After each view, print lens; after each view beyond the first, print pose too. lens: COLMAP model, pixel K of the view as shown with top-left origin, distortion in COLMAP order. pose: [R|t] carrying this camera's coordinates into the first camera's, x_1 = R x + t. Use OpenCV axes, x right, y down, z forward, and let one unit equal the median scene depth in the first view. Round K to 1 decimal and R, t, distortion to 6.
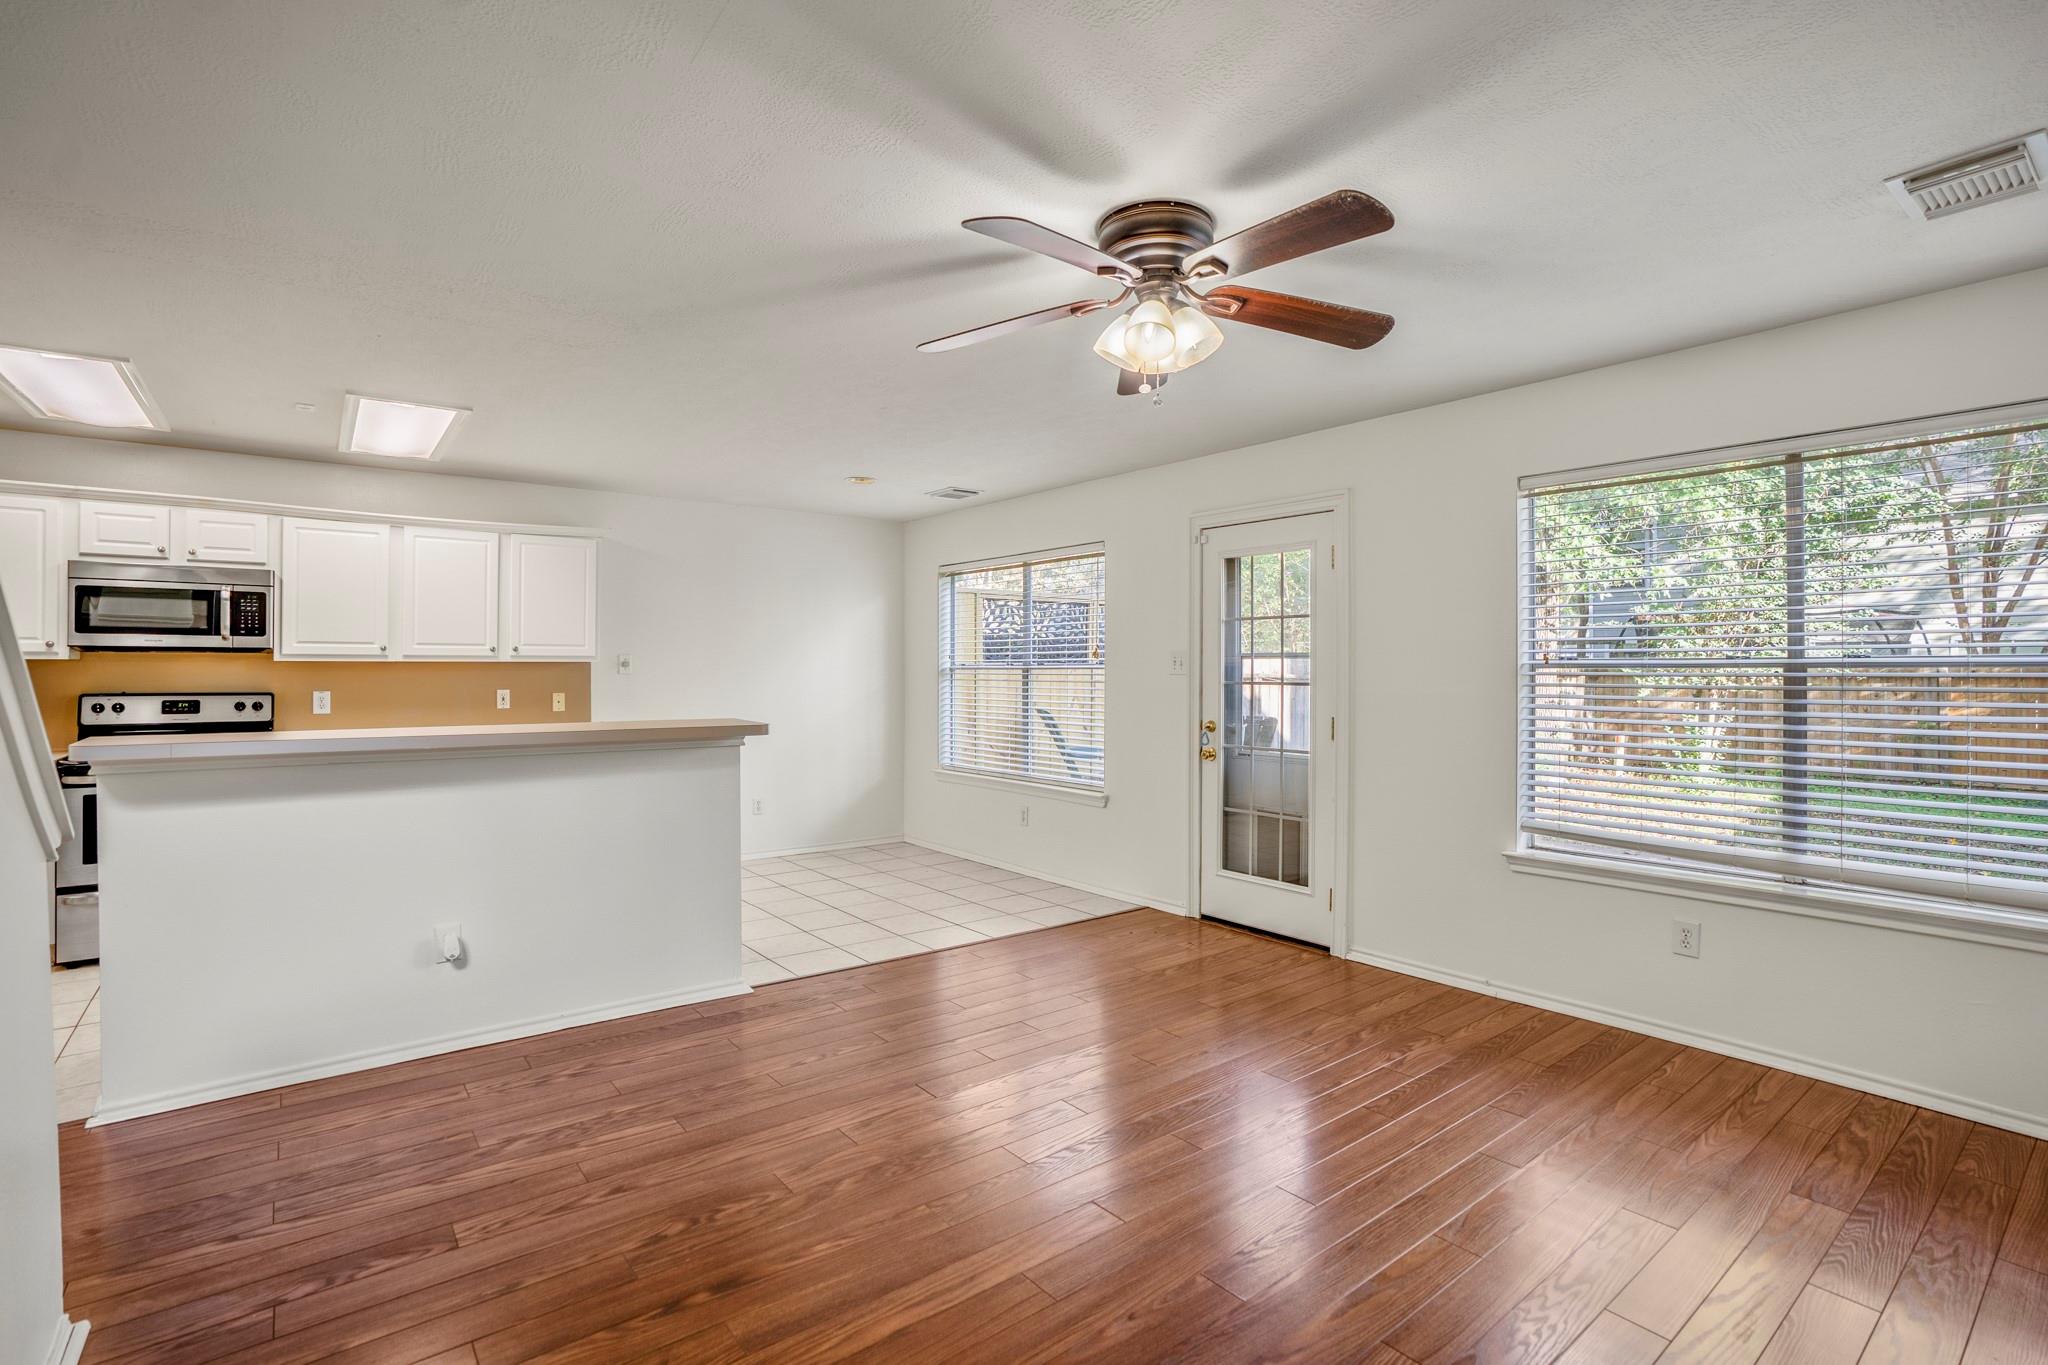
lens RADIAL K [[974.0, 0, 1019.0], [0, 974.0, 665.5], [0, 0, 1]] dist [-0.067252, 0.027846]
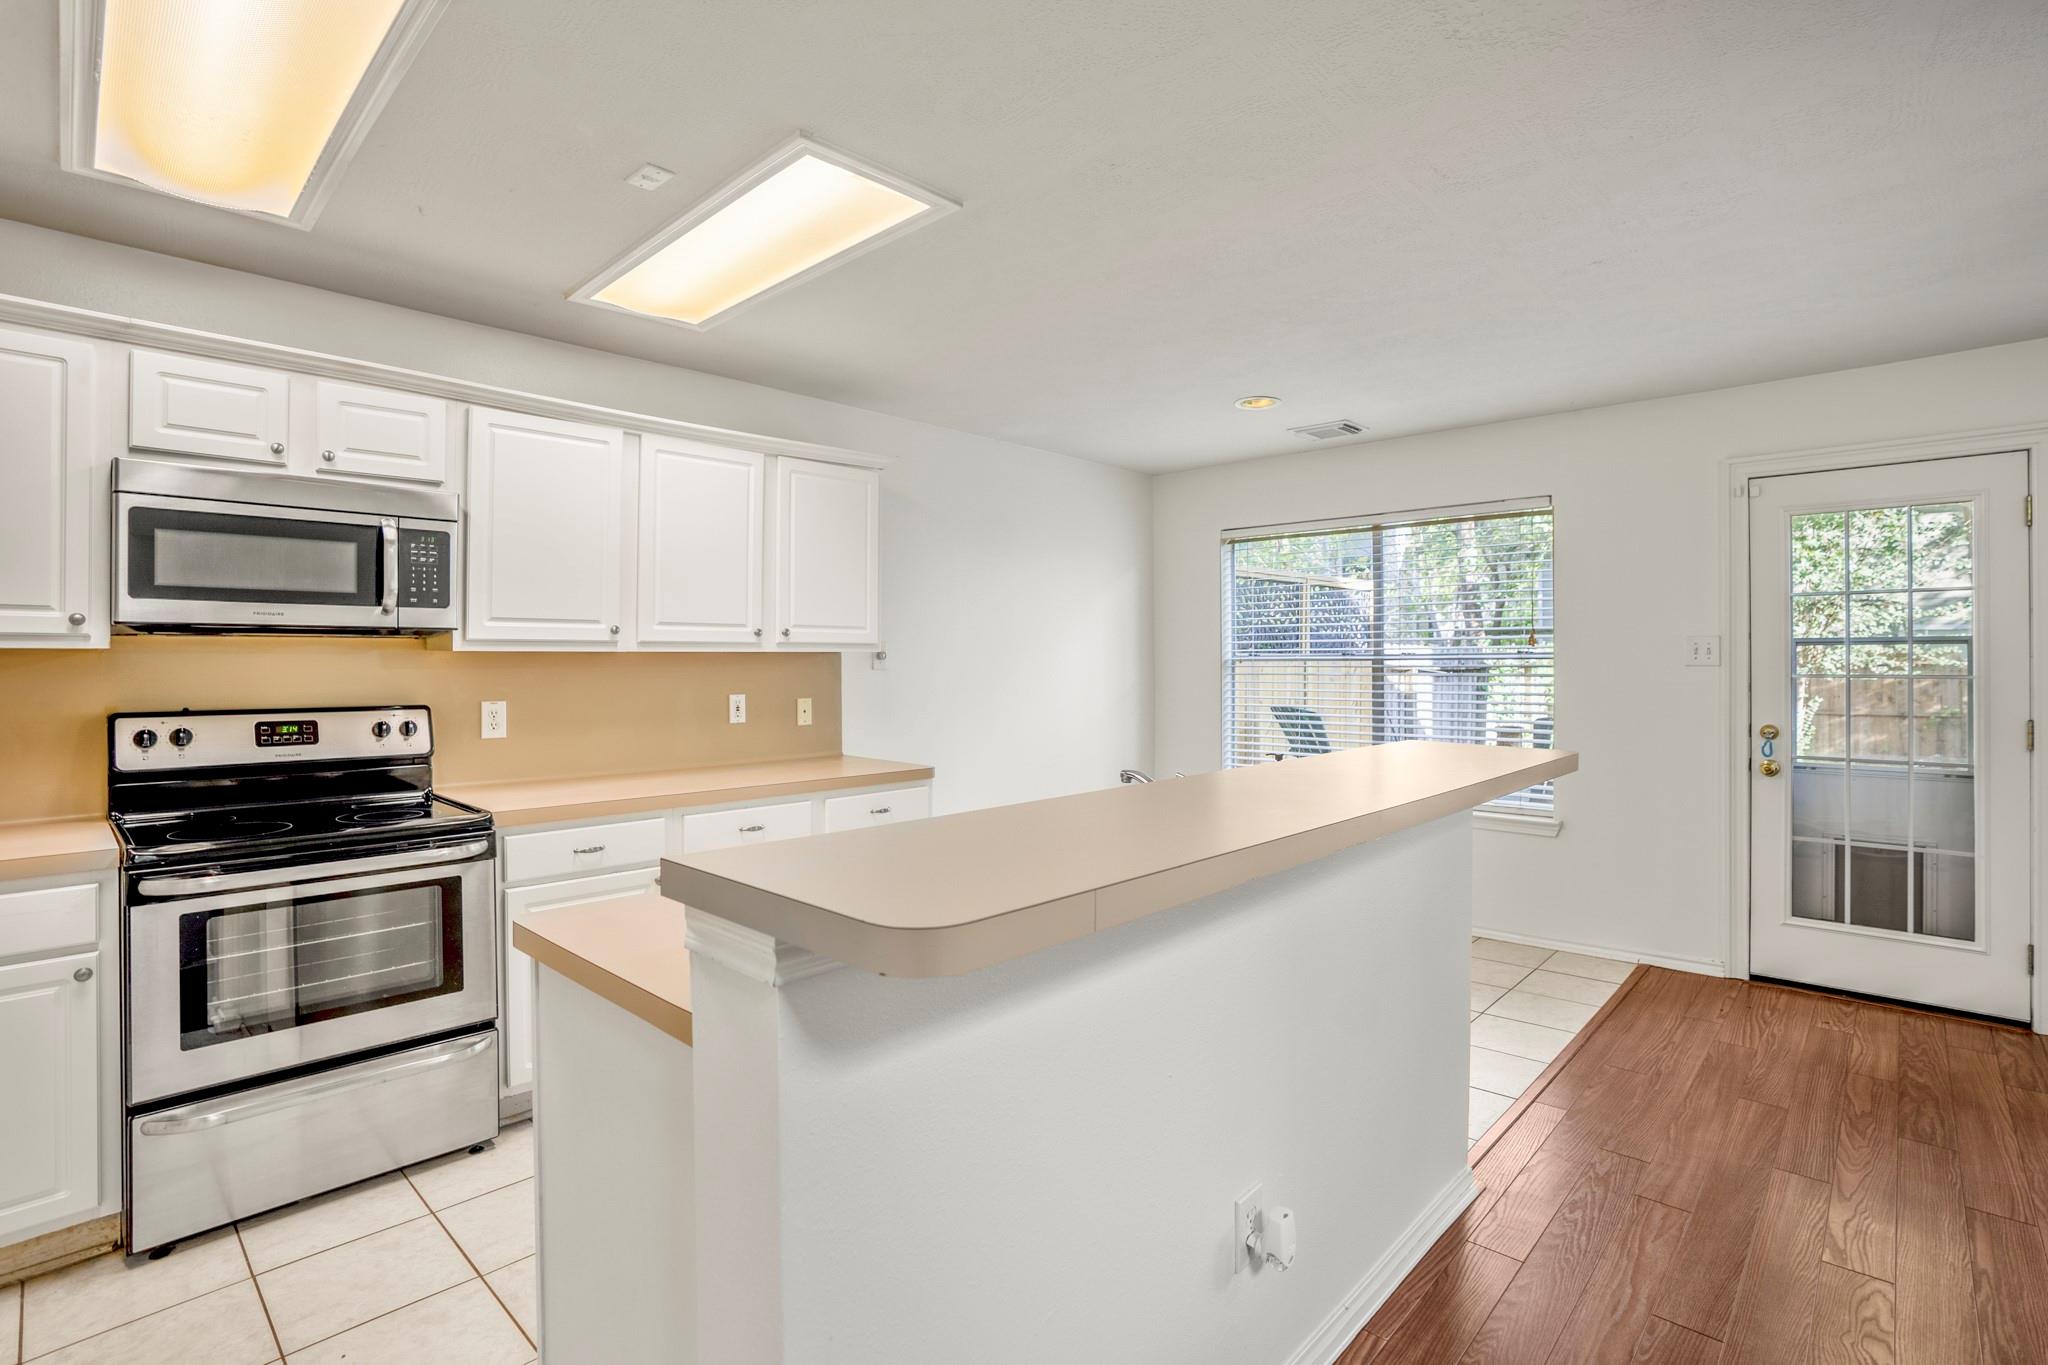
lens RADIAL K [[974.0, 0, 1019.0], [0, 974.0, 665.5], [0, 0, 1]] dist [-0.067252, 0.027846]
pose [[0.988438, -0.005533, 0.151526, -0.542043], [0.004461, 0.999963, 0.007417, 0.001150], [-0.151561, -0.006655, 0.988426, 0.369685]]
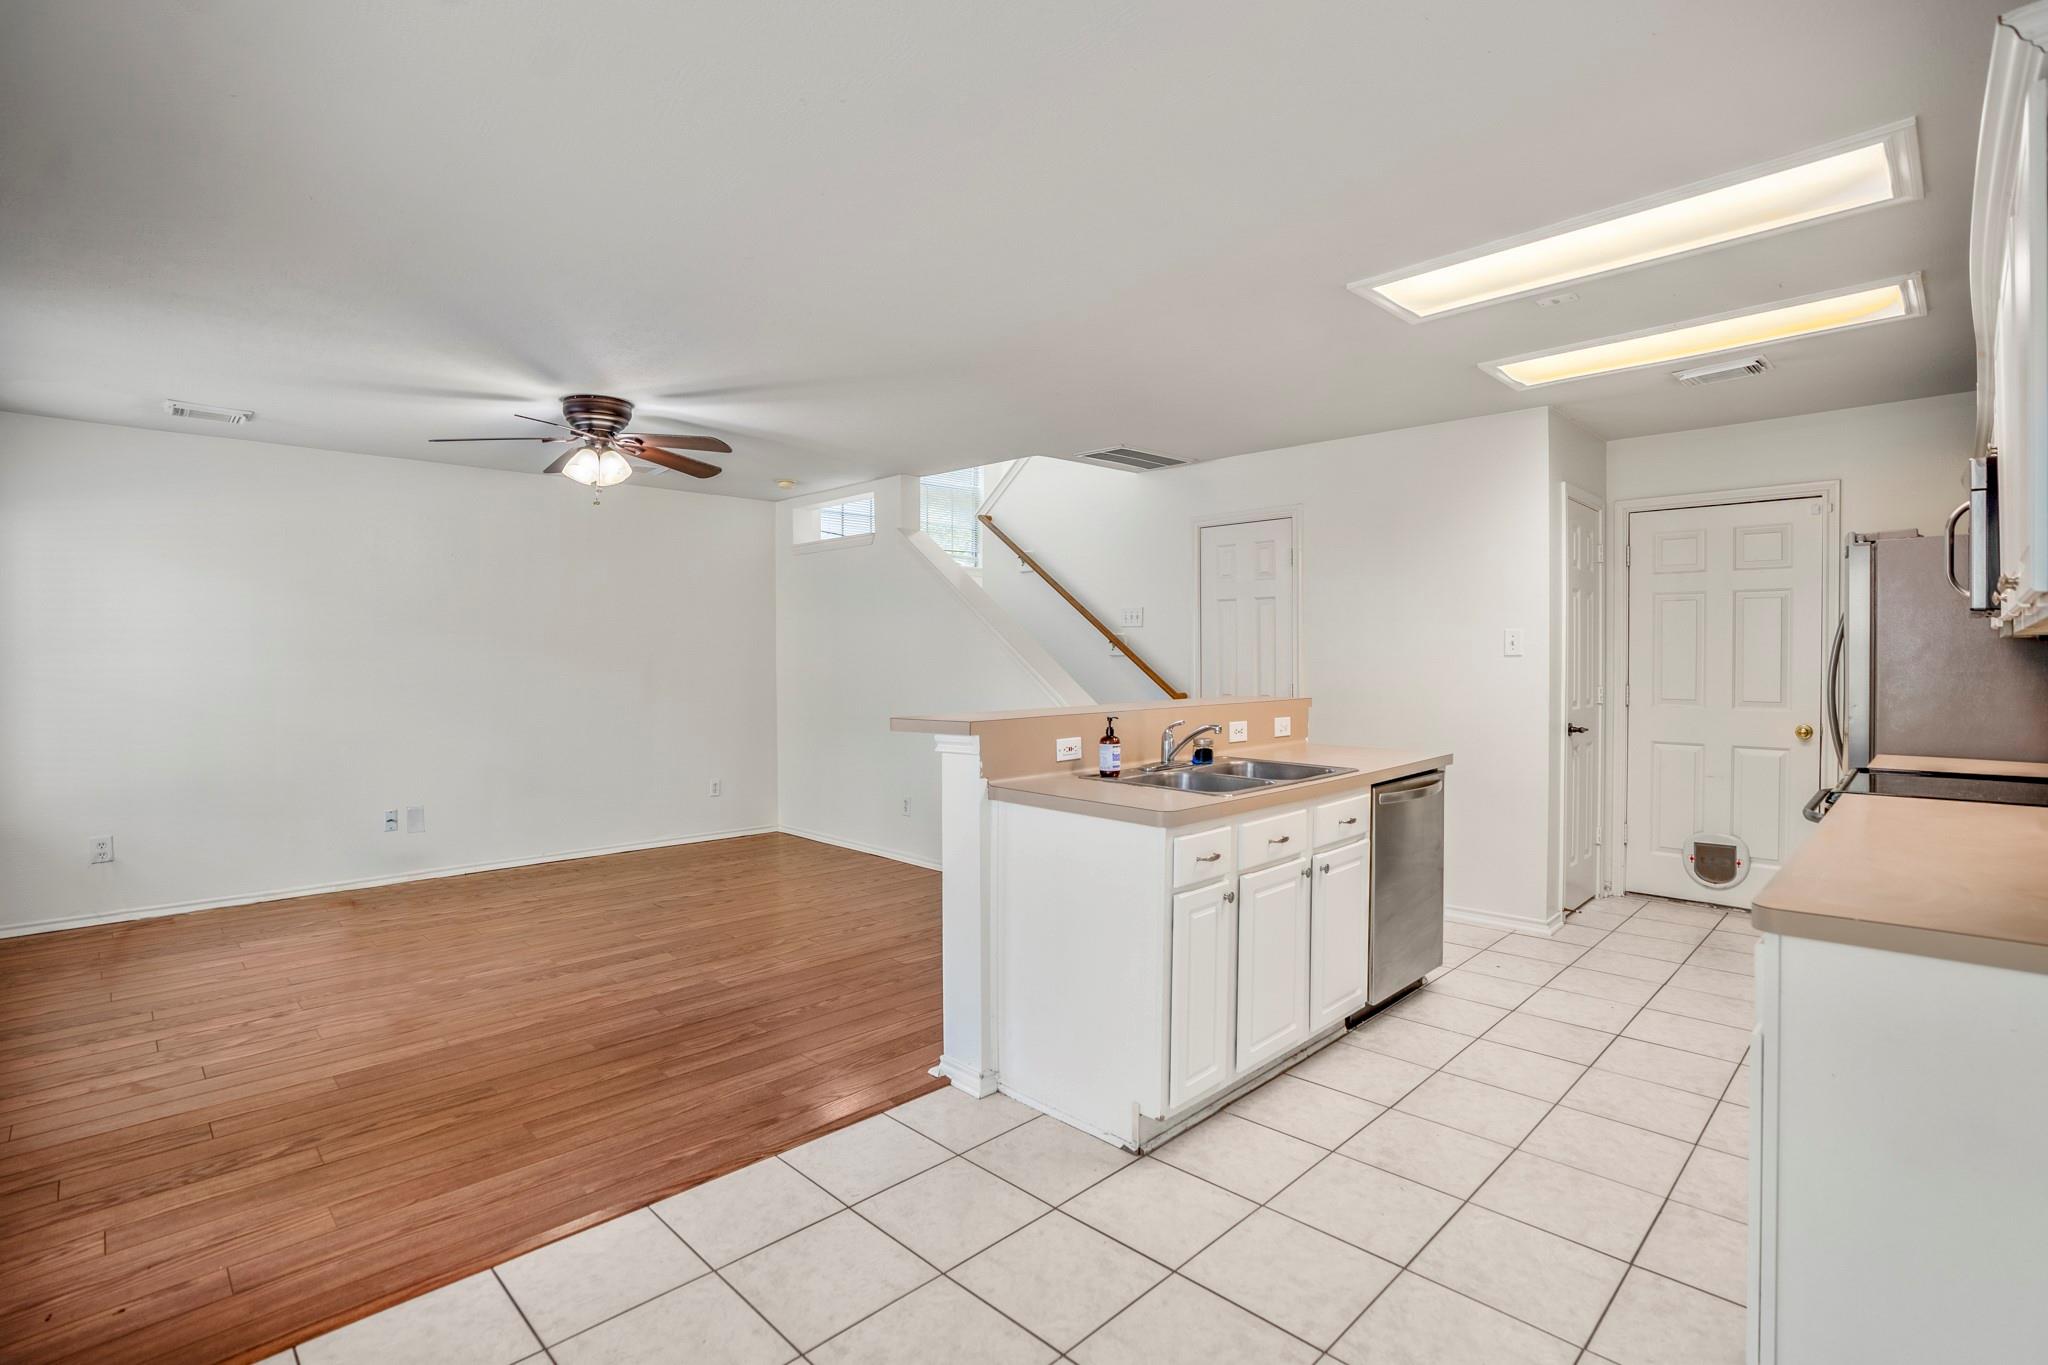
lens RADIAL K [[974.0, 0, 1019.0], [0, 974.0, 665.5], [0, 0, 1]] dist [-0.067252, 0.027846]
pose [[-0.992510, 0.001995, -0.122144, -0.209027], [0.000842, 0.999955, 0.009485, 0.006686], [0.122157, 0.009311, -0.992467, 1.454290]]
